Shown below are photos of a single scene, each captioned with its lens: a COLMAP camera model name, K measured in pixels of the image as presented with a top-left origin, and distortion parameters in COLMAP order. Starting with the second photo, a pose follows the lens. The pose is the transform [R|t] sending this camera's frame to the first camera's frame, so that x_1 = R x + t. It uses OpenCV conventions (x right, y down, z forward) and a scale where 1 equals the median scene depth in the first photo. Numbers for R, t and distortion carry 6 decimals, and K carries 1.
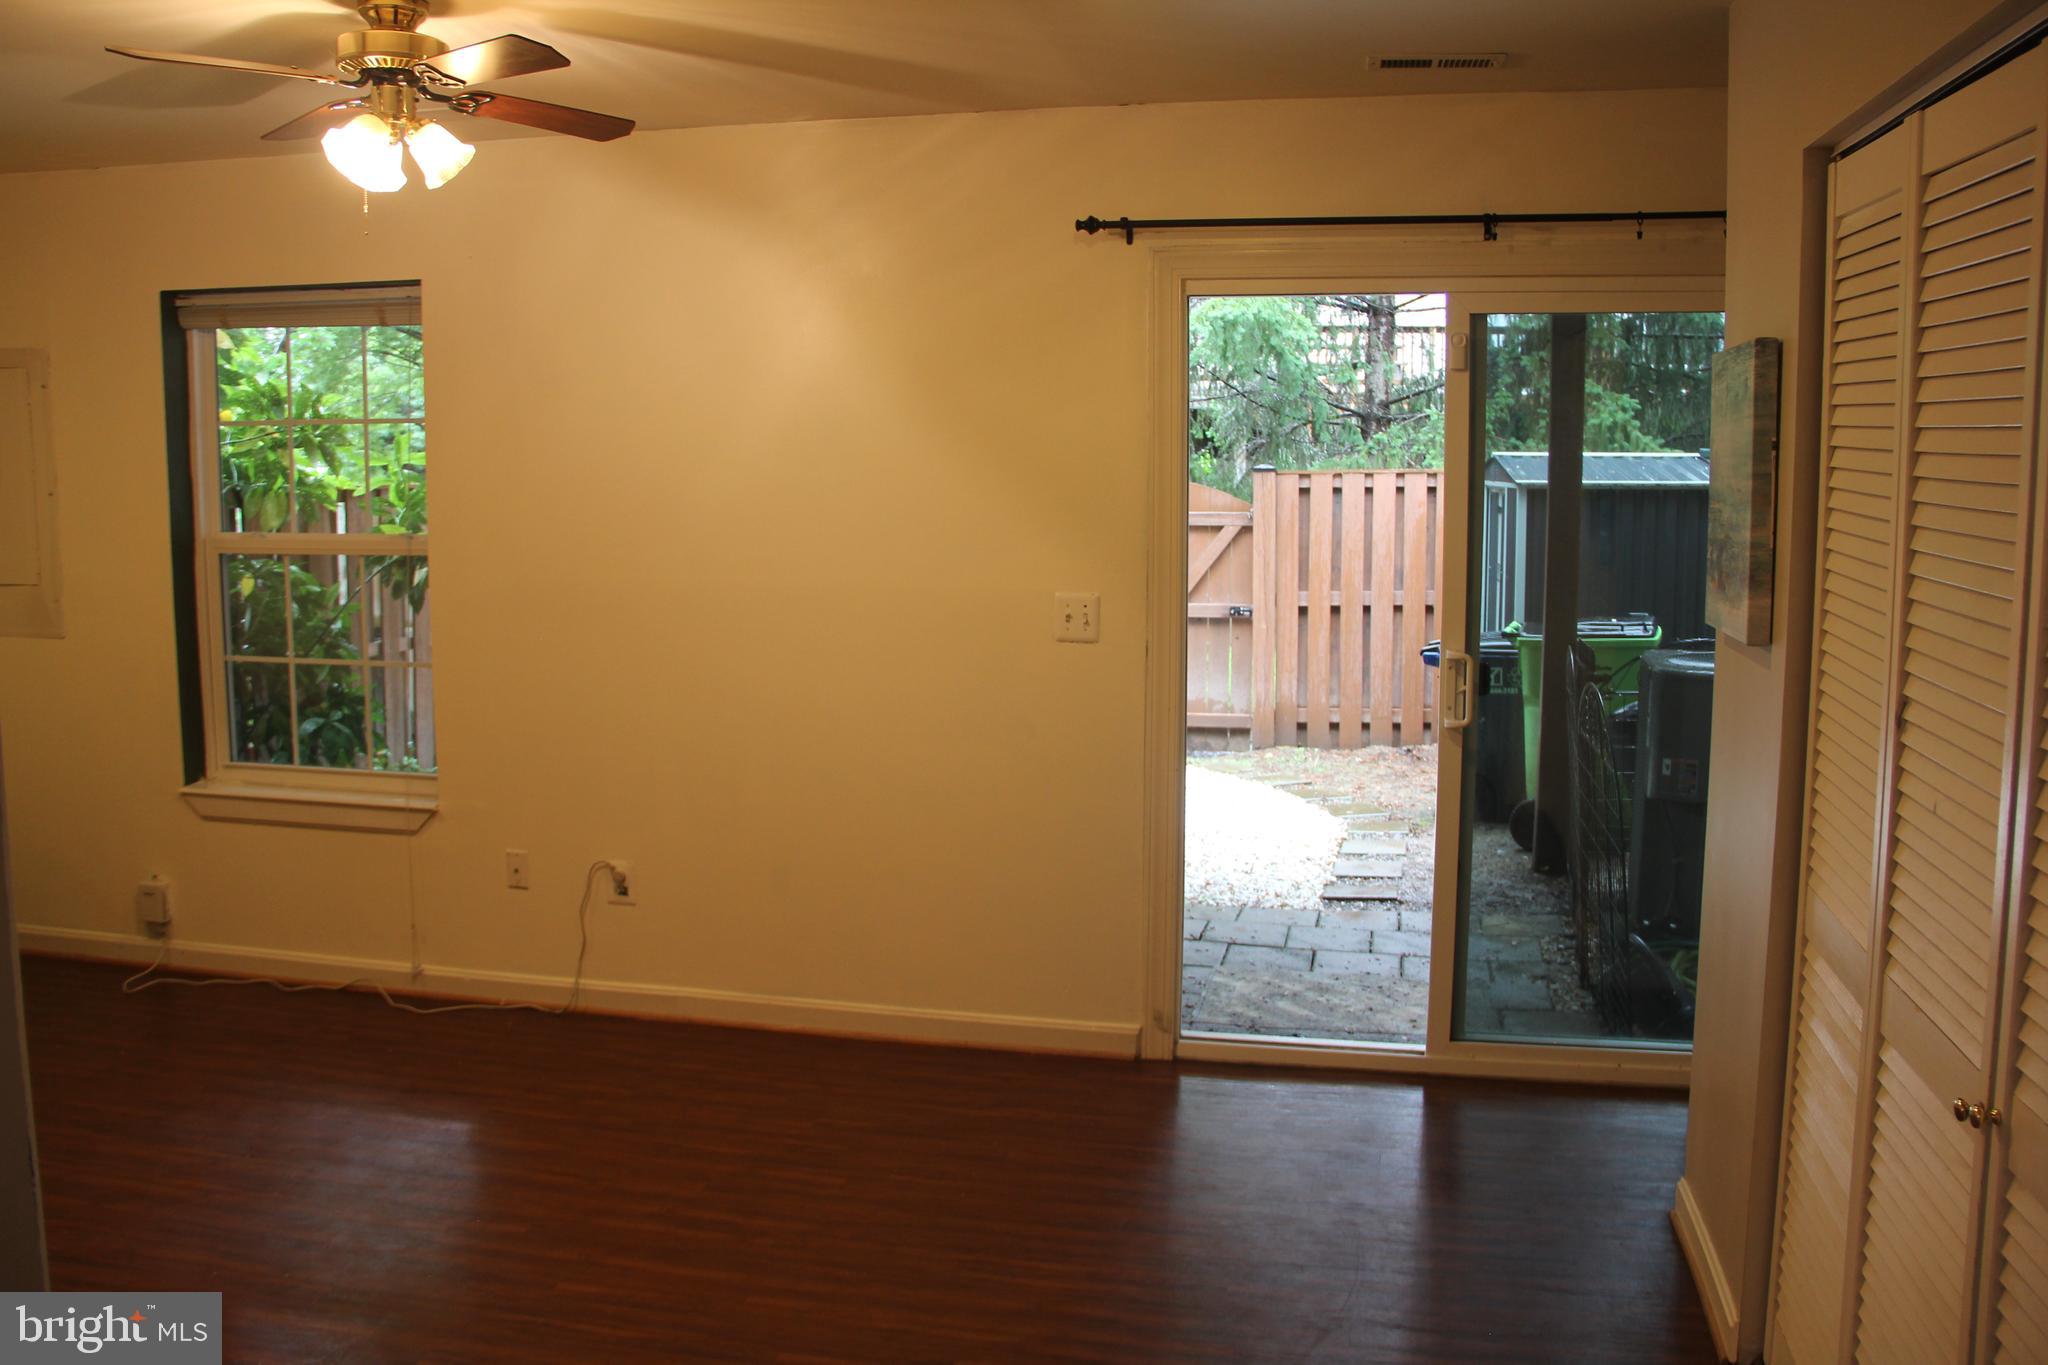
lens RADIAL K [[1743.8, 0, 1024.0], [0, 1743.8, 682.5], [0, 0, 1]] dist [-0.121695, 0.007863]
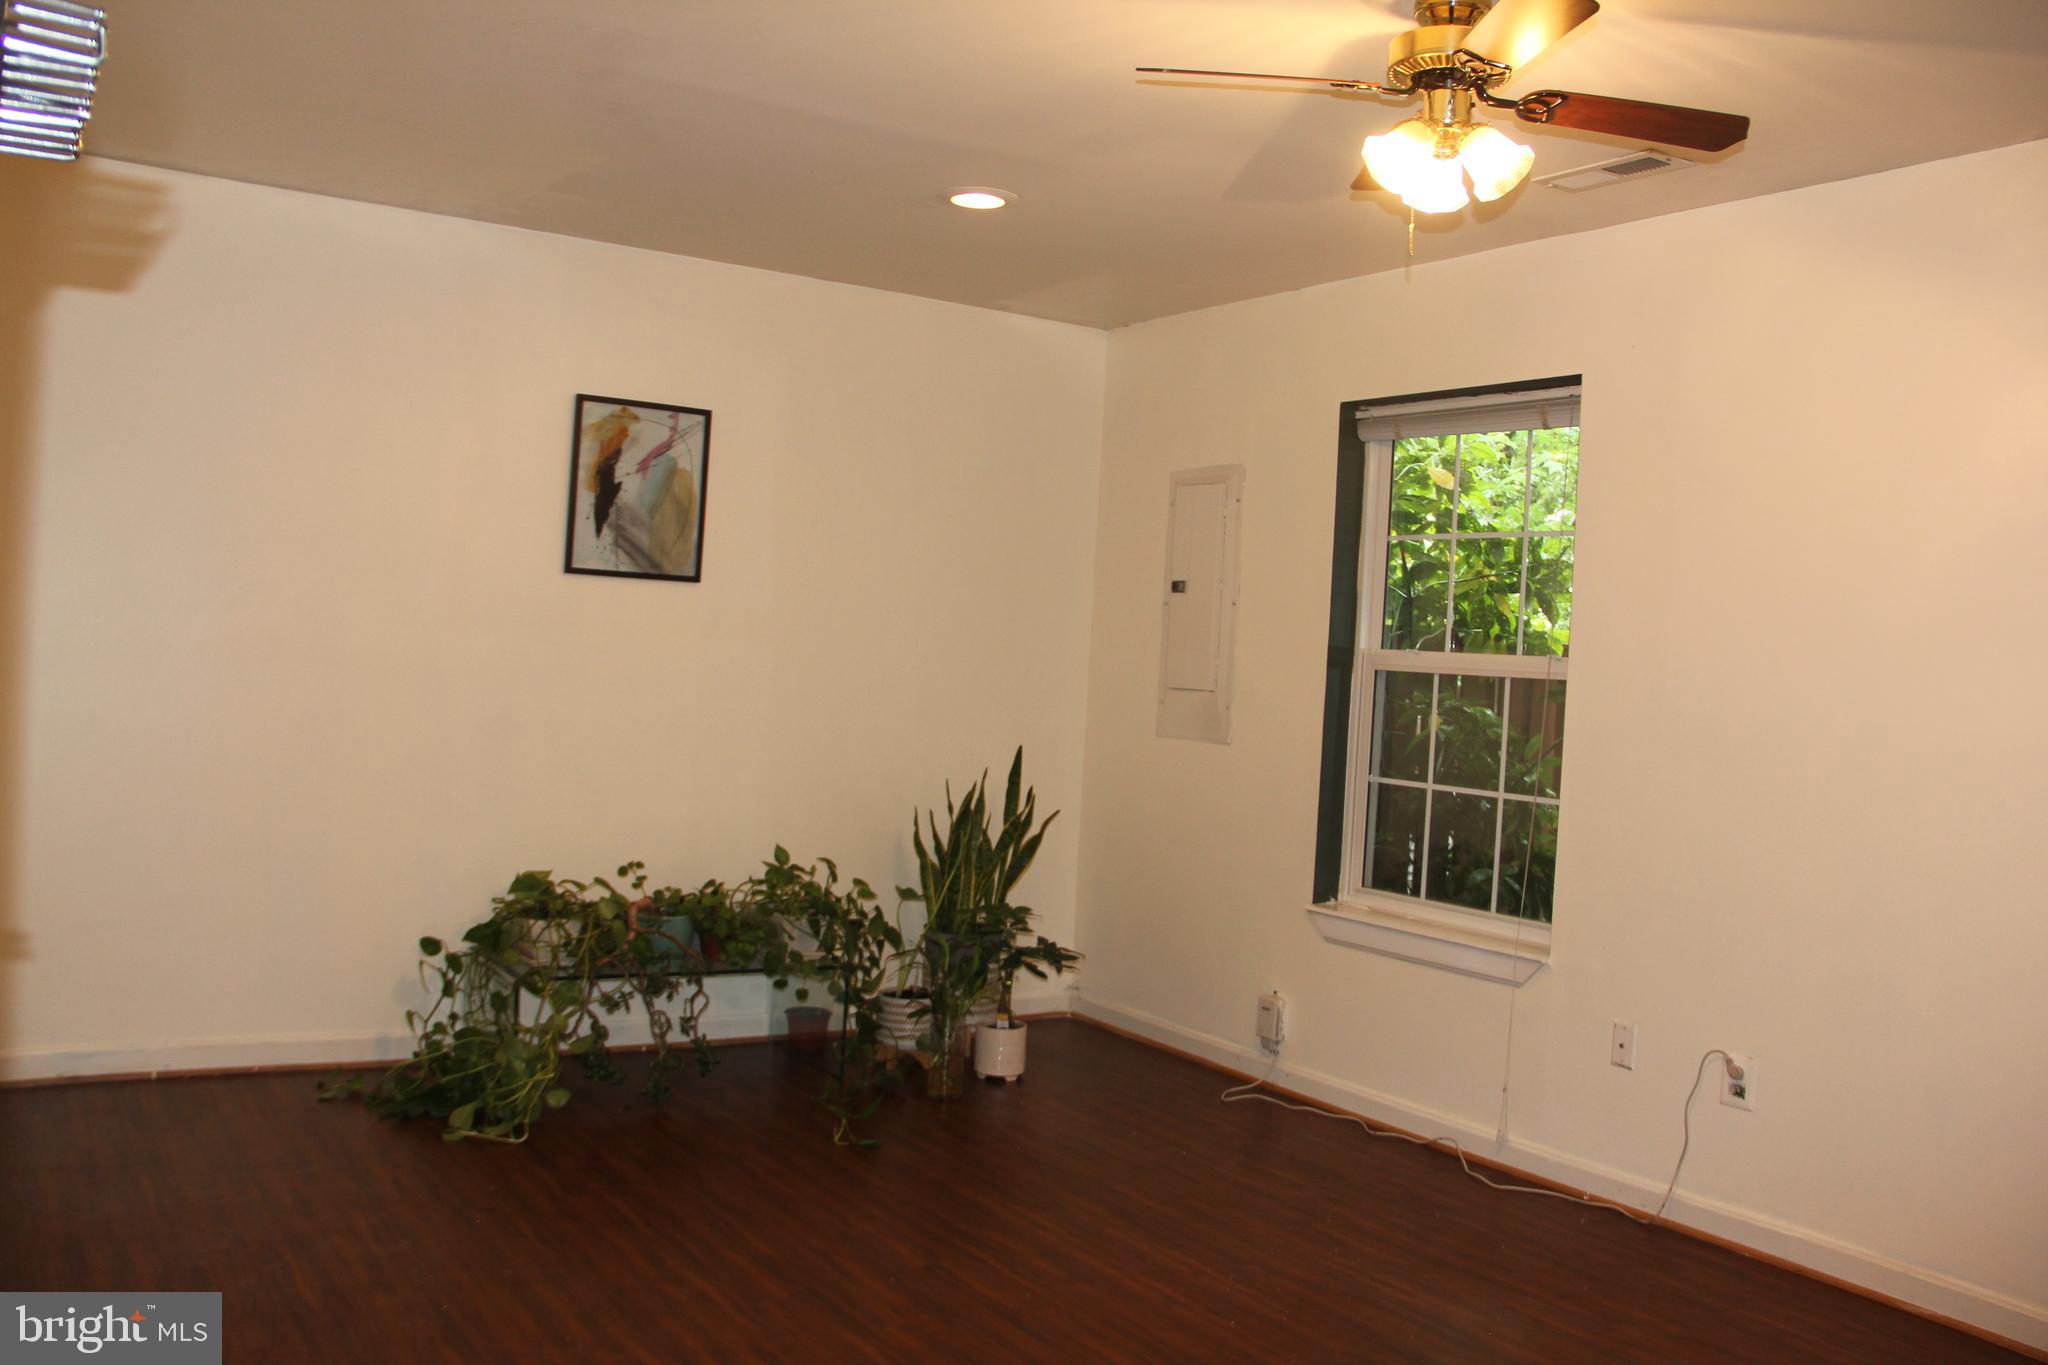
lens RADIAL K [[1743.8, 0, 1024.0], [0, 1743.8, 682.5], [0, 0, 1]] dist [-0.121695, 0.007863]
pose [[0.732287, 0.053536, -0.678888, 0.056672], [-0.139399, 0.987580, -0.072484, 0.032560], [0.666576, 0.147716, 0.730655, 0.145678]]
